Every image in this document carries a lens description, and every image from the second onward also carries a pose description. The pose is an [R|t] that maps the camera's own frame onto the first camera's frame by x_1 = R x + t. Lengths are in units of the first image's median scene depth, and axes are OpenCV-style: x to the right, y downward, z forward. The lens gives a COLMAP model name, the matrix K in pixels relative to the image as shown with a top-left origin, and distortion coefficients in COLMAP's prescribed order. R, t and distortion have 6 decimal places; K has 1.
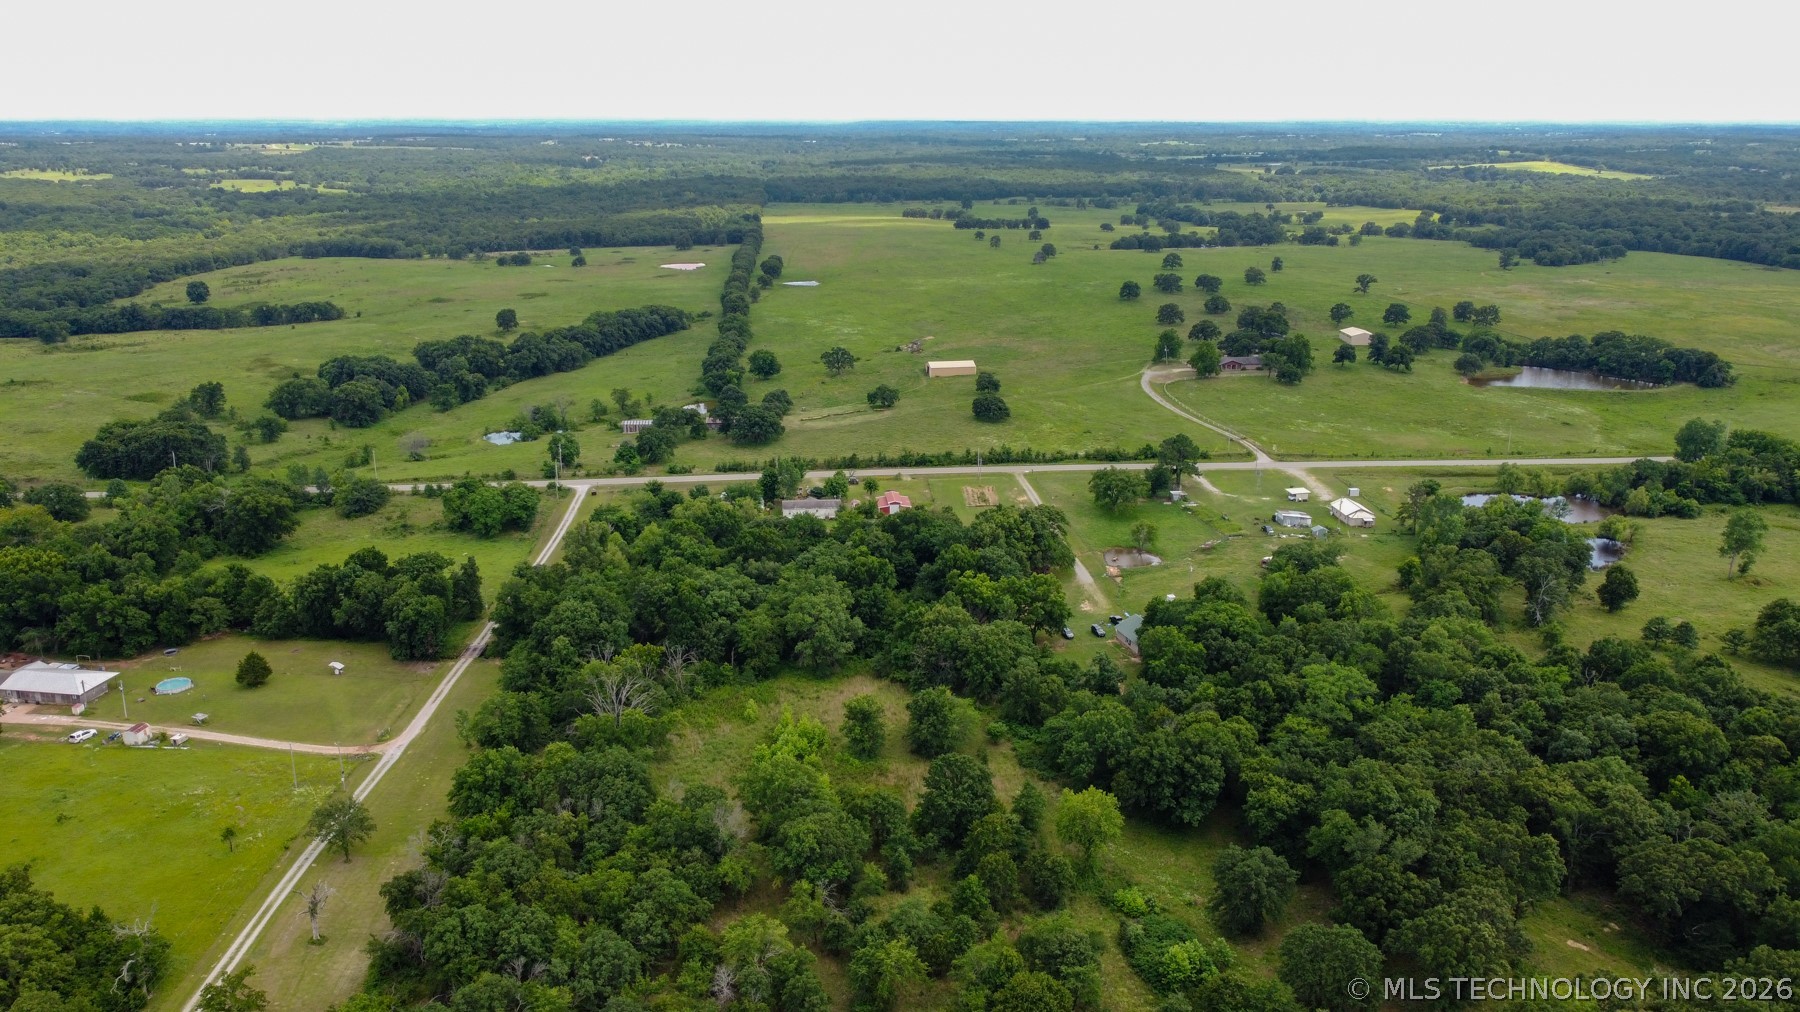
lens RADIAL K [[1356.1, 0, 900.0], [0, 1356.1, 506.0], [0, 0, 1]] dist [0.000876, -0.002014]
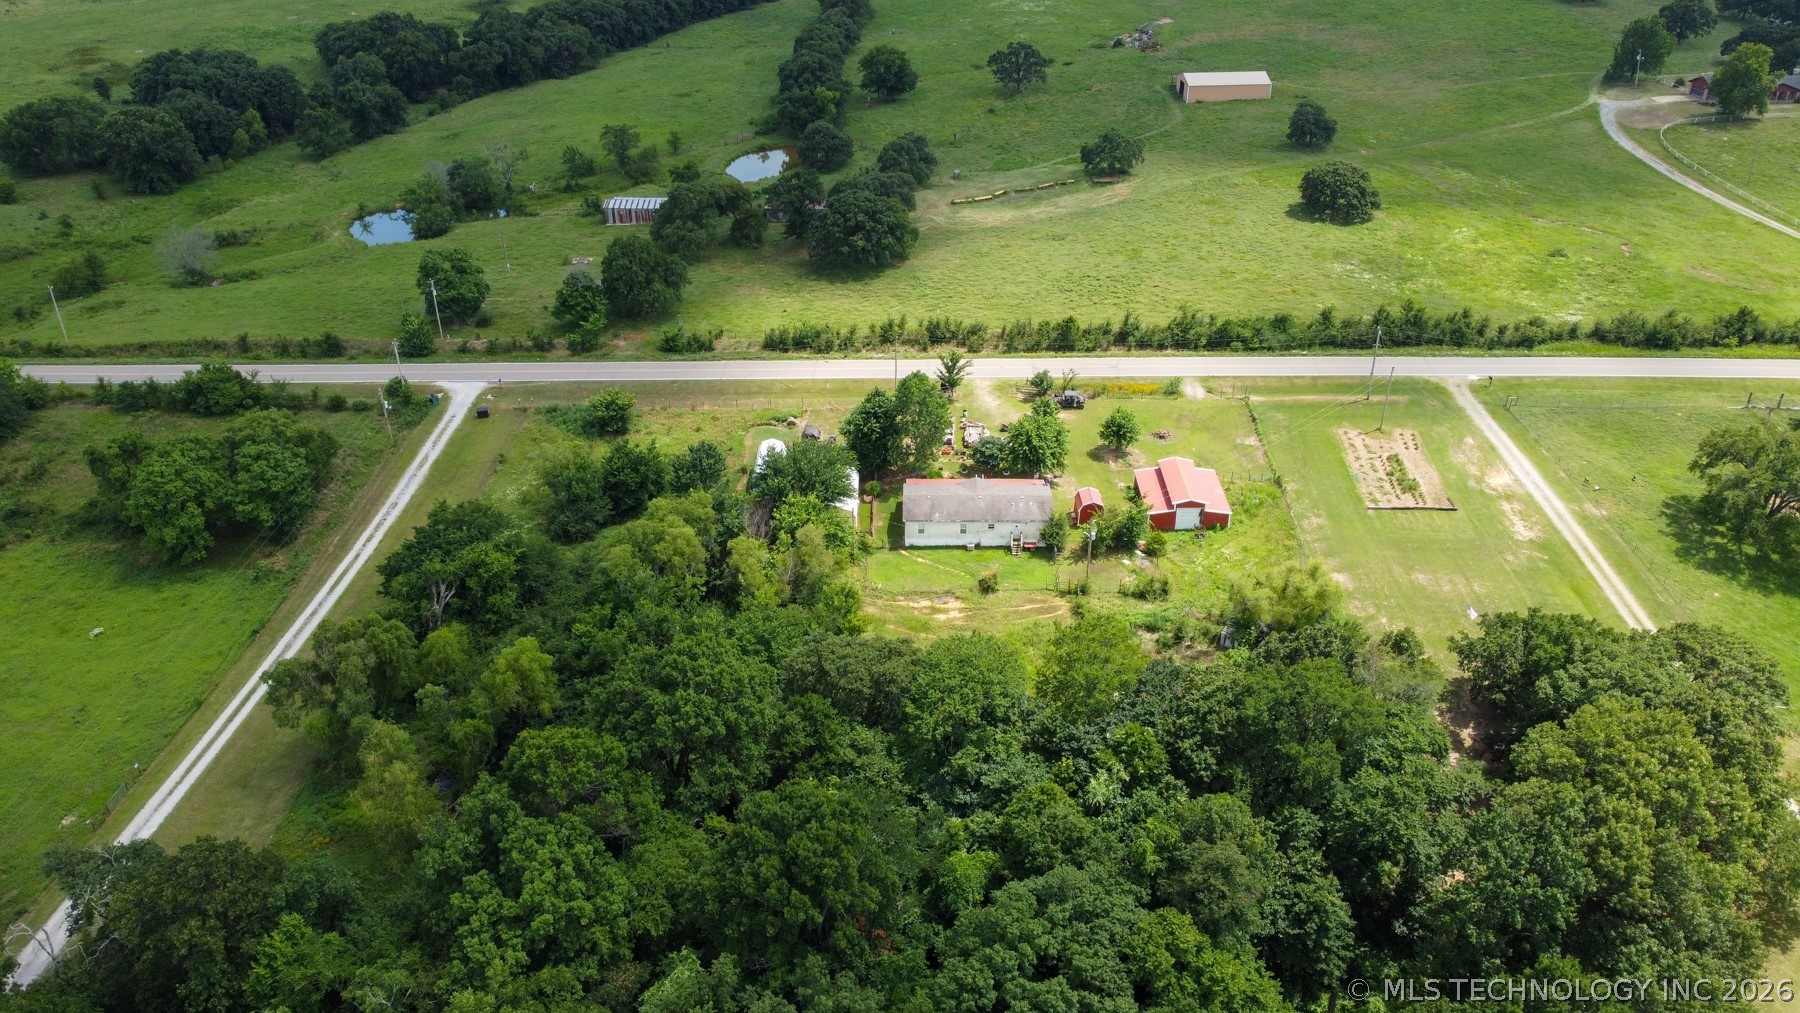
lens RADIAL K [[1374.2, 0, 894.9], [0, 1374.2, 507.7], [0, 0, 1]] dist [-0.003626, 0.001630]
pose [[0.994252, 0.045306, -0.097006, -0.035169], [-0.021820, 0.972781, 0.230696, -0.063734], [0.104818, -0.227253, 0.968178, 0.426661]]
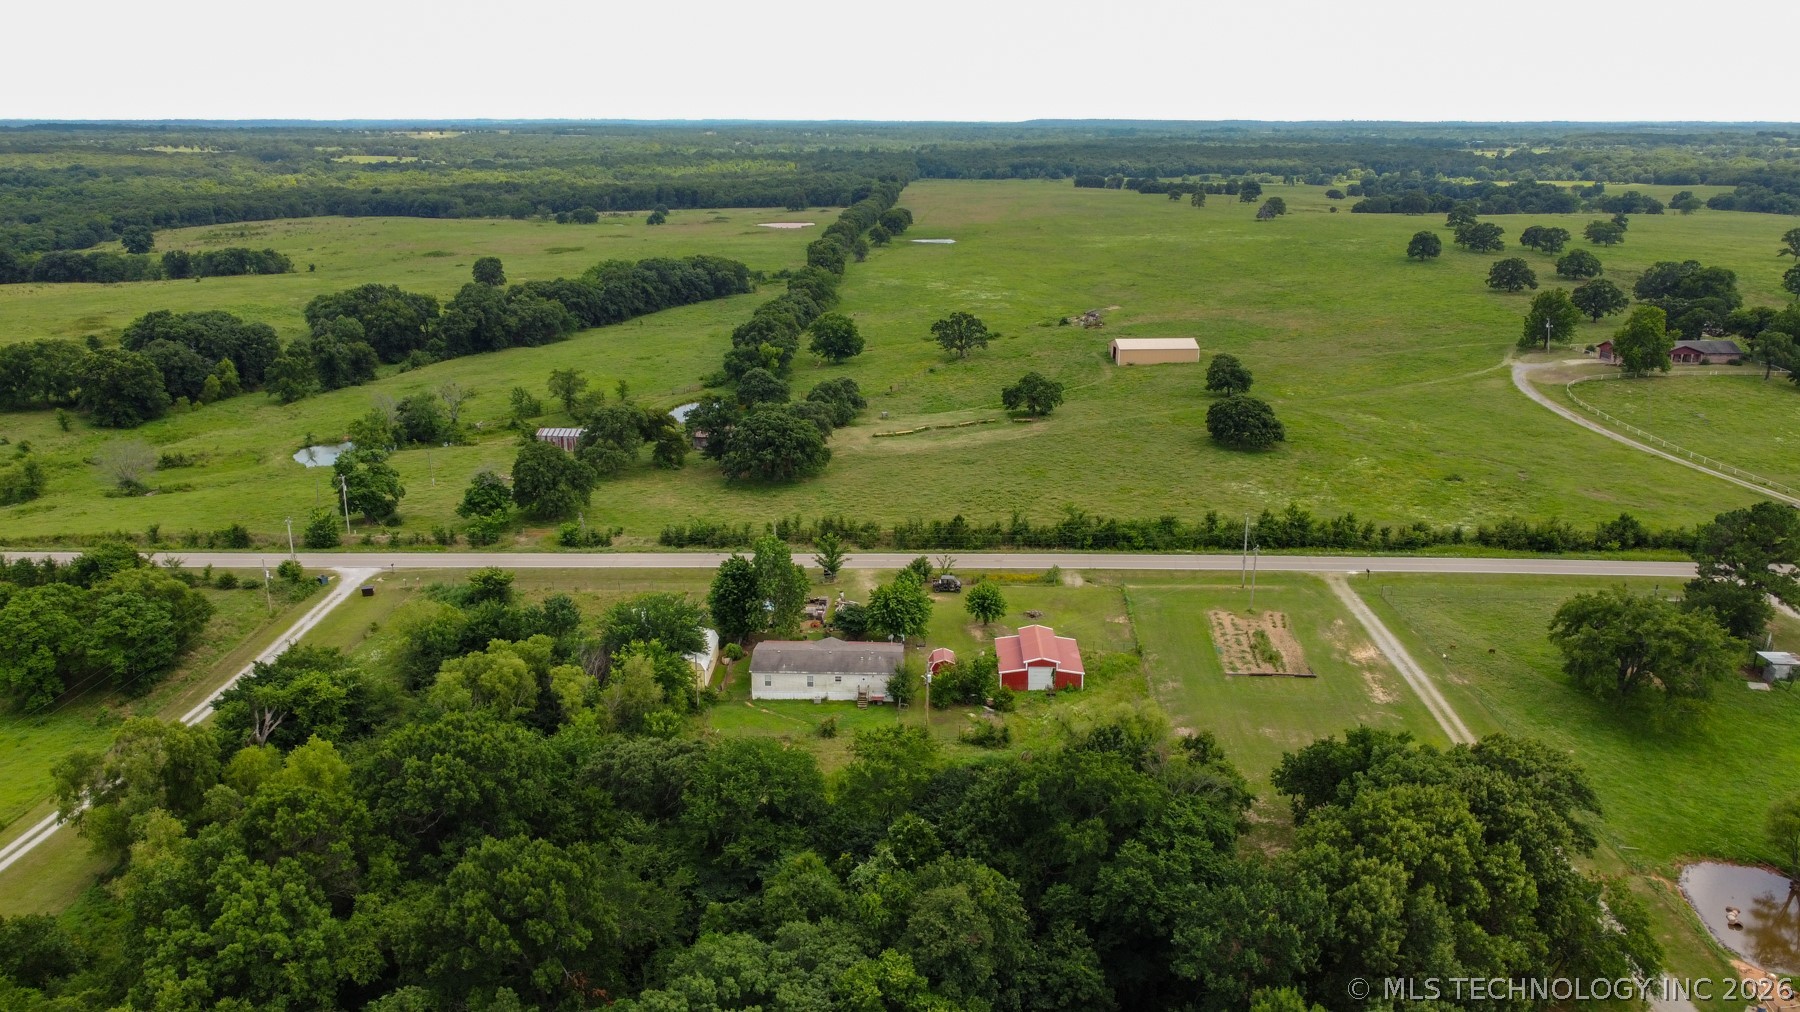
lens RADIAL K [[1384.3, 0, 892.0], [0, 1384.3, 509.8], [0, 0, 1]] dist [0.003053, -0.004669]
pose [[0.992143, 0.033815, -0.120452, -0.000058], [-0.034172, 0.999416, -0.000902, -0.031136], [0.120351, 0.005011, 0.992719, 0.421915]]
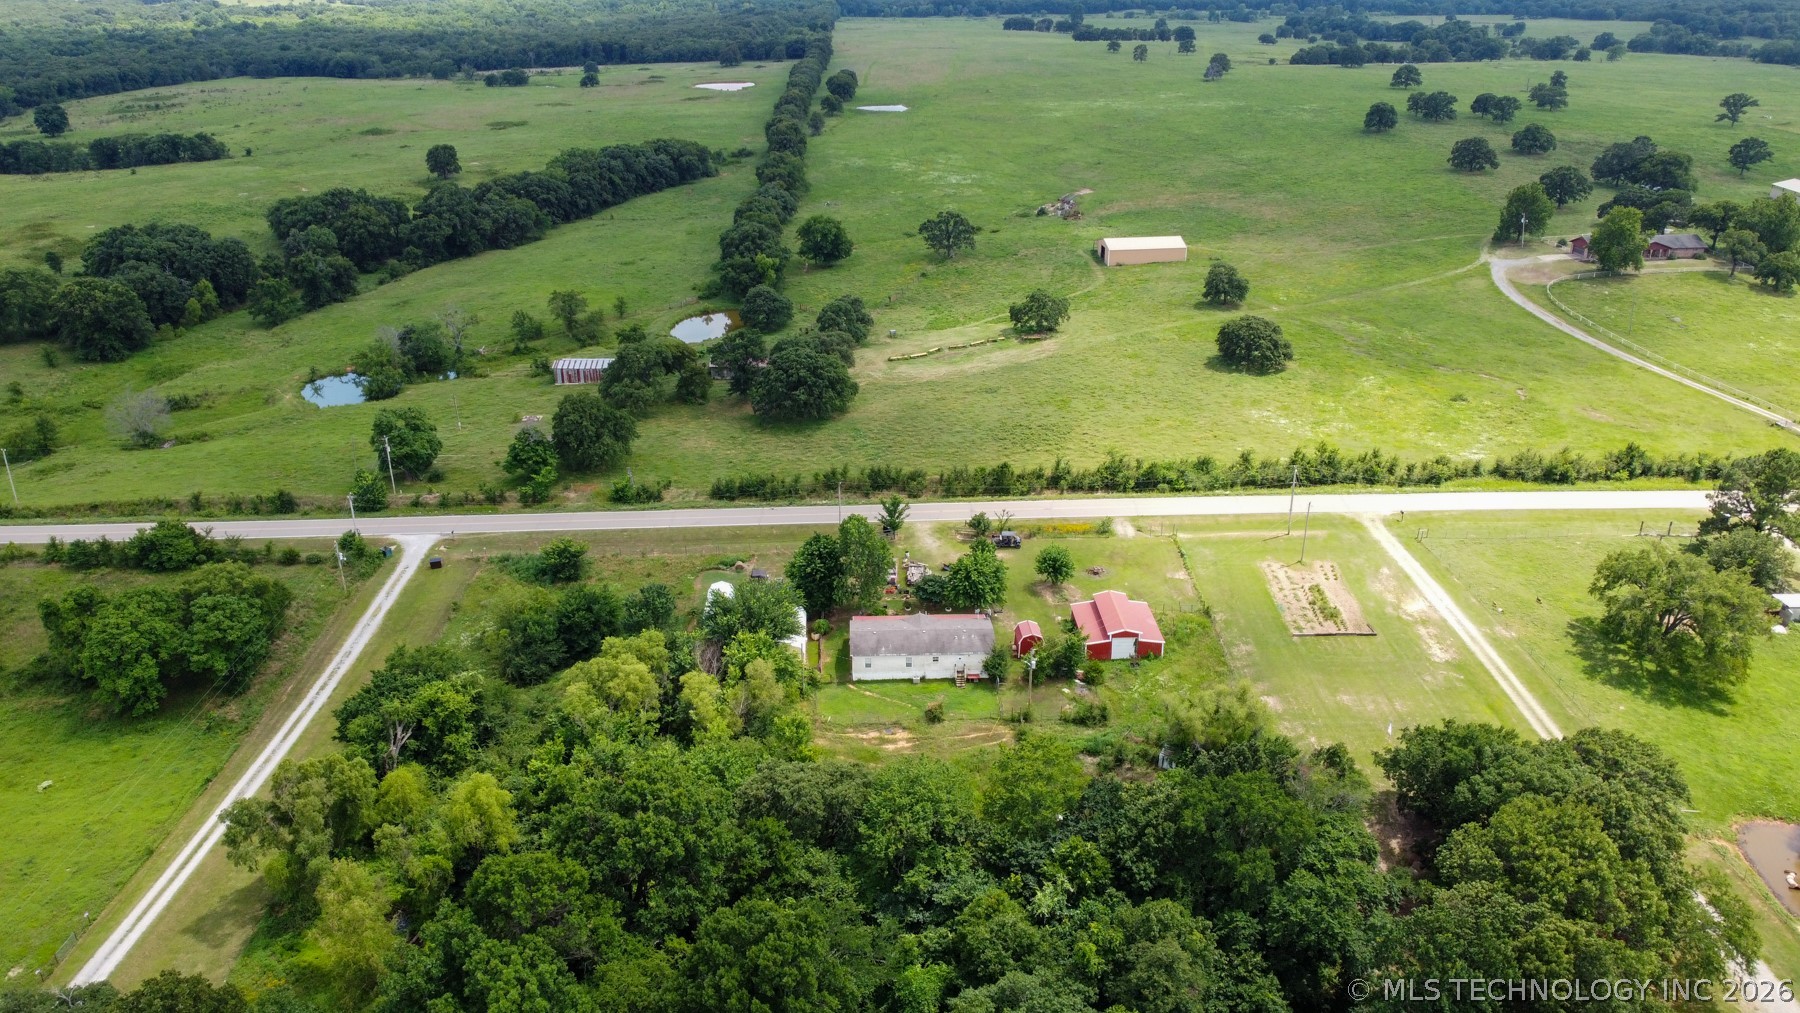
lens RADIAL K [[1369.0, 0, 895.5], [0, 1369.0, 512.3], [0, 0, 1]] dist [0.000044, -0.002257]
pose [[0.998296, 0.016672, -0.055923, -0.035390], [-0.009954, 0.992924, 0.118332, -0.060965], [0.057500, -0.117574, 0.991398, 0.415557]]
